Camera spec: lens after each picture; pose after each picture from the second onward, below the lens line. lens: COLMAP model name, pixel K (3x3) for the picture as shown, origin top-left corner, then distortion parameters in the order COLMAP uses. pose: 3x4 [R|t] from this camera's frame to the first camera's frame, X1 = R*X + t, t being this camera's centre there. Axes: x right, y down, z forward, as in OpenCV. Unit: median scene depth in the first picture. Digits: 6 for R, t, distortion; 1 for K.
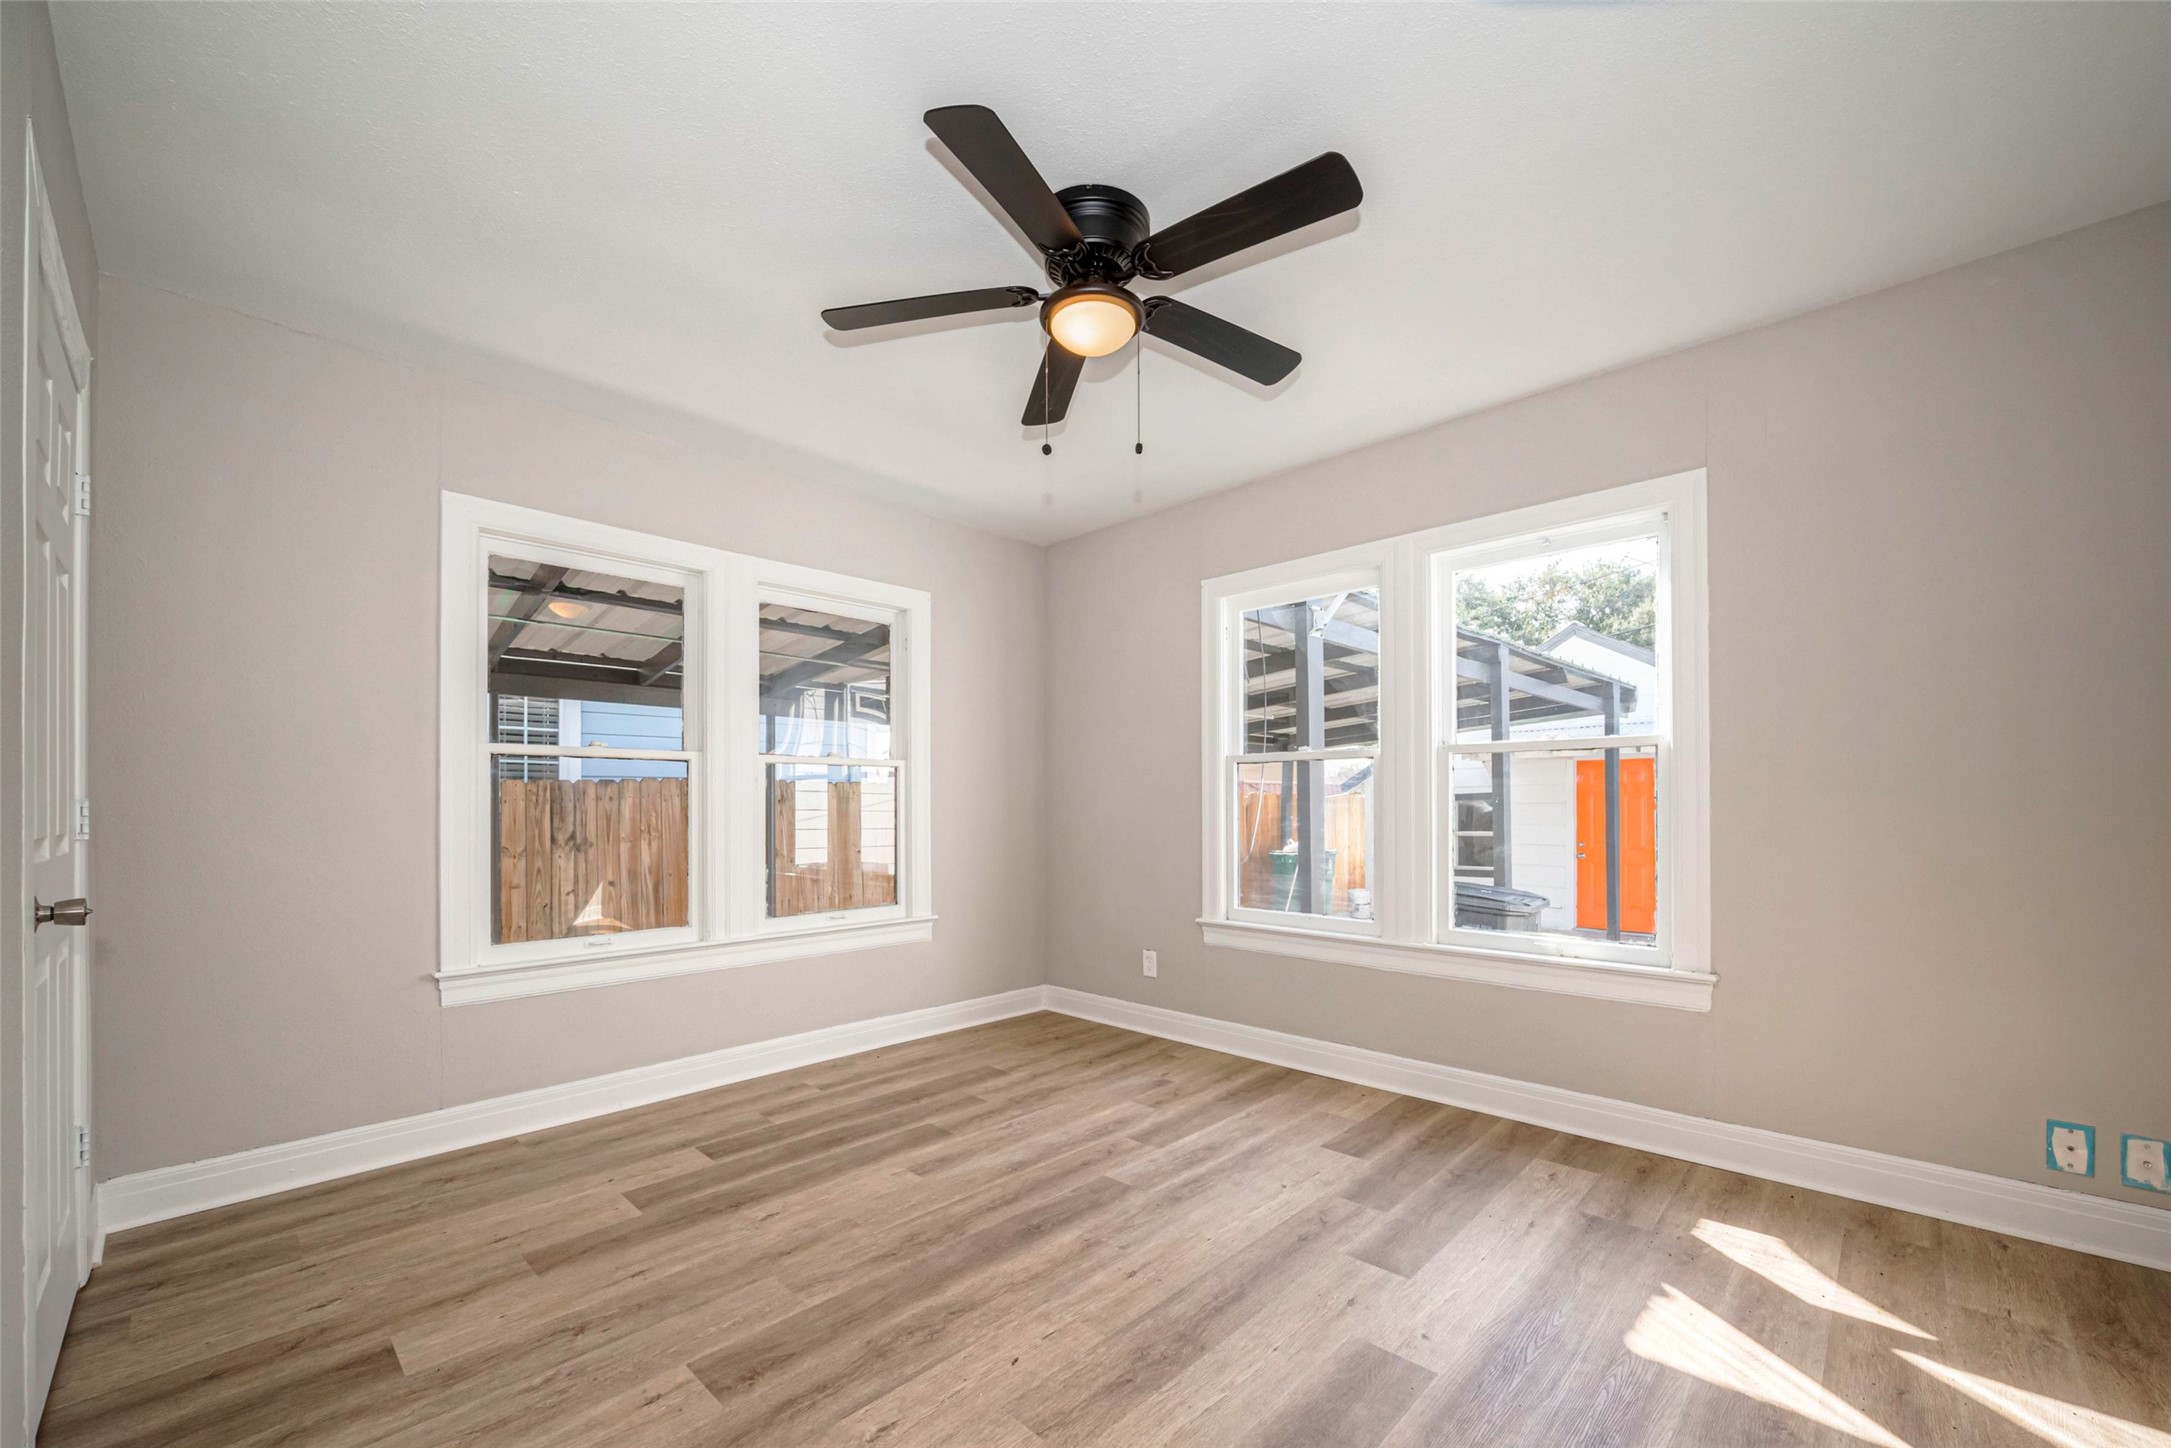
lens RADIAL K [[867.7, 0, 1075.8], [0, 867.7, 801.7], [0, 0, 1]] dist [-0.002280, -0.000319]
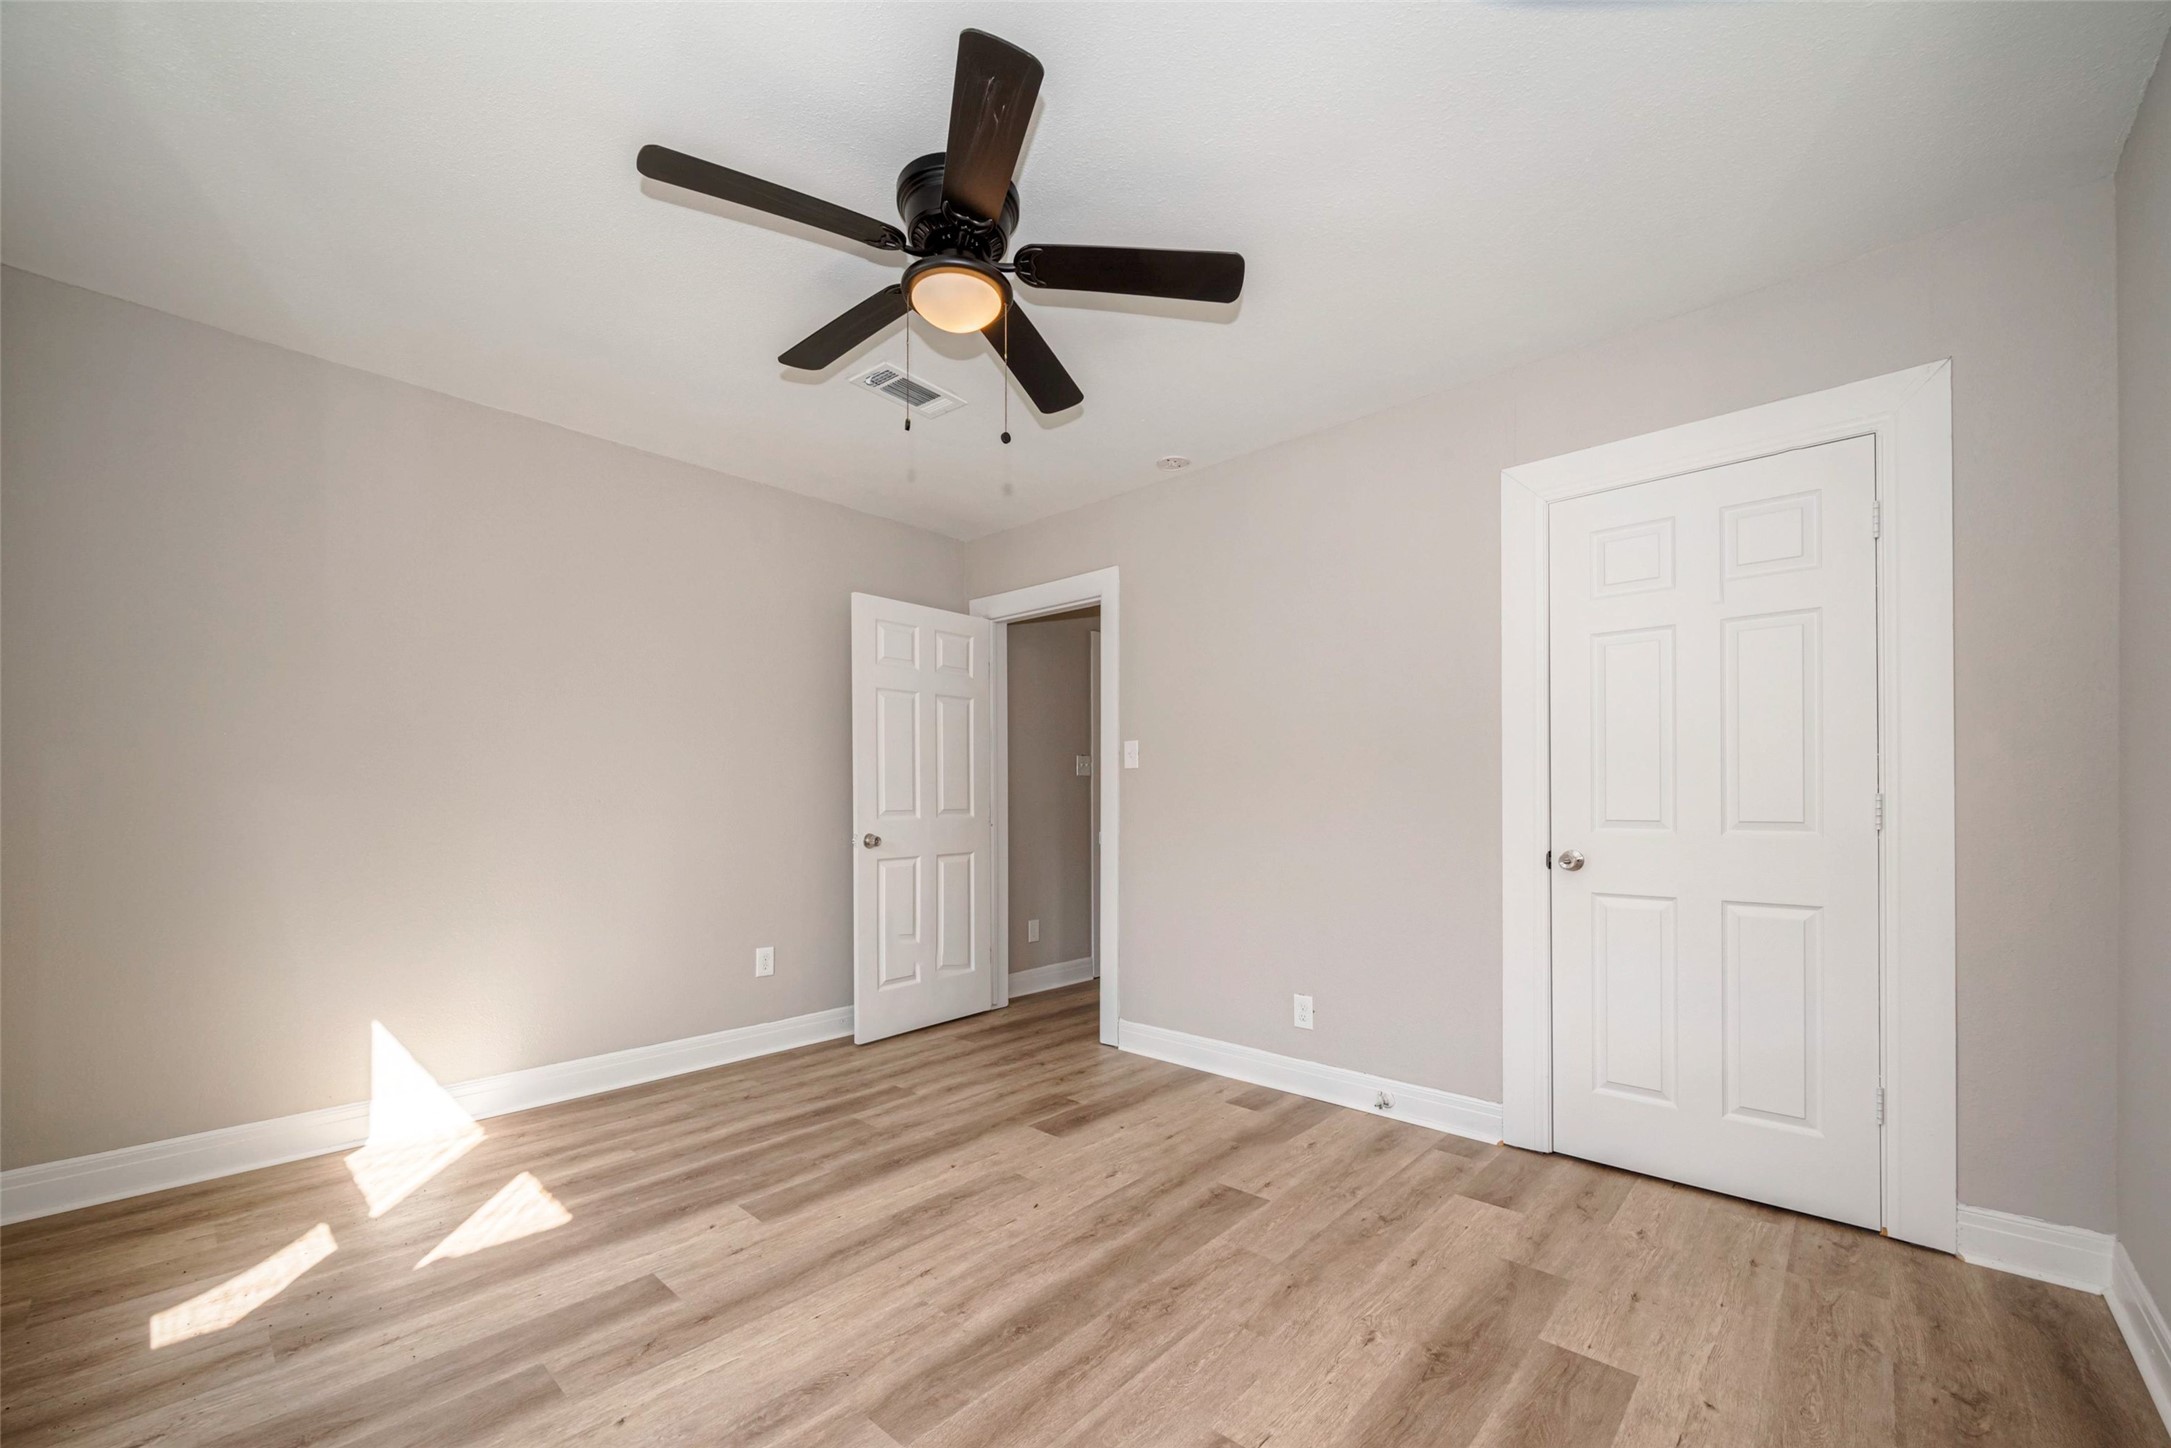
lens RADIAL K [[867.7, 0, 1075.8], [0, 867.7, 801.7], [0, 0, 1]] dist [-0.002280, -0.000319]
pose [[-0.999792, 0.006593, -0.019322, -0.091734], [0.006697, 0.999963, -0.005328, 0.007534], [0.019286, -0.005456, -0.999799, 1.971864]]
